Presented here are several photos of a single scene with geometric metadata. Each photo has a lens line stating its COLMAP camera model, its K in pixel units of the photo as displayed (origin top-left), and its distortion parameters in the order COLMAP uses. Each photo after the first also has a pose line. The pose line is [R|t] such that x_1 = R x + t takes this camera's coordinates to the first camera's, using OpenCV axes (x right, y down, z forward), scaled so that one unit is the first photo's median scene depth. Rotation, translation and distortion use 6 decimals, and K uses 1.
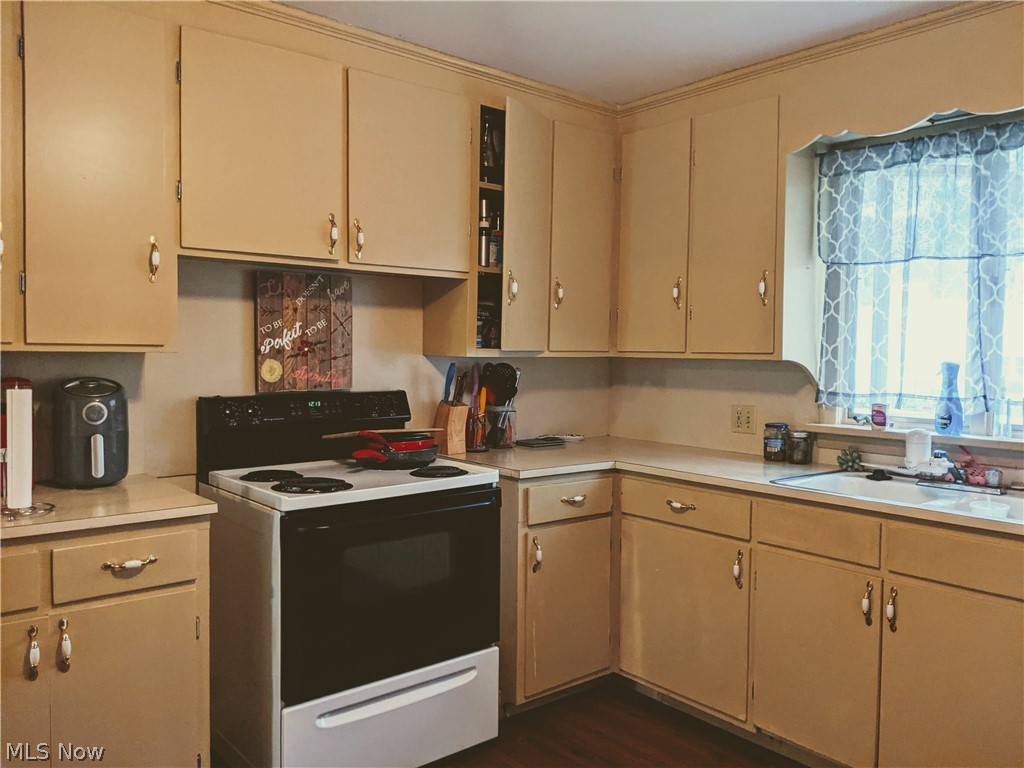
lens RADIAL K [[808.1, 0, 514.6], [0, 808.1, 367.1], [0, 0, 1]] dist [0.080917, -0.147982]
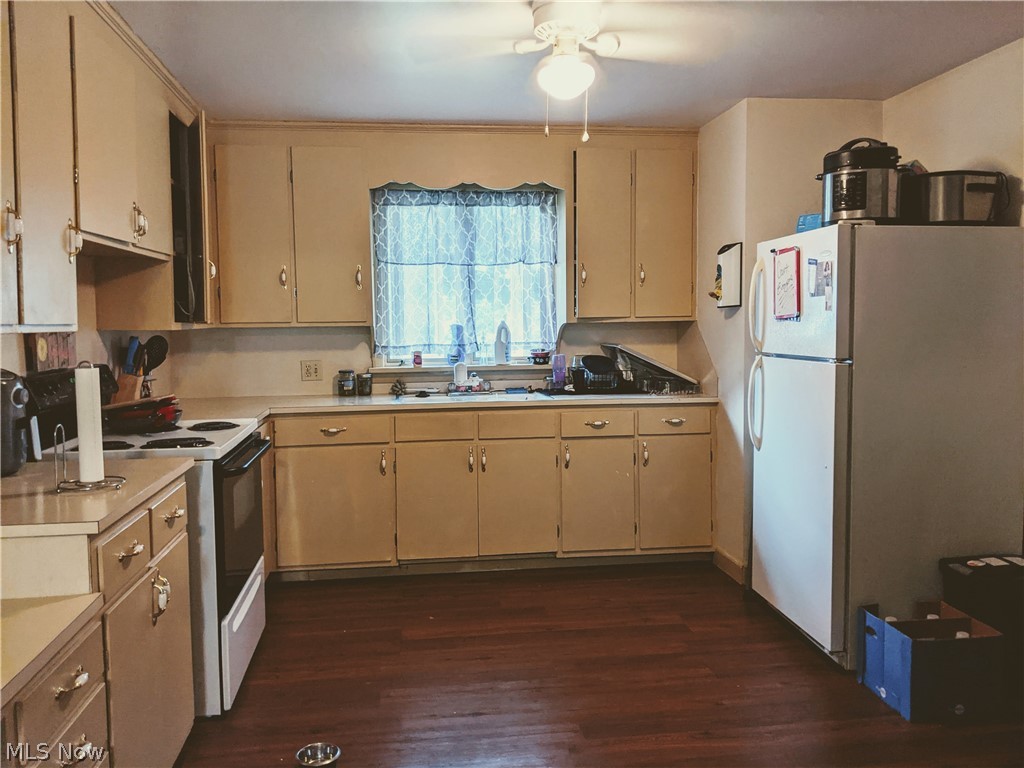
lens RADIAL K [[808.1, 0, 514.6], [0, 808.1, 367.1], [0, 0, 1]] dist [0.080917, -0.147982]
pose [[0.523700, -0.069606, 0.849054, -0.817285], [0.037528, 0.997574, 0.058634, -0.010476], [-0.851076, 0.001157, 0.525042, -0.011763]]
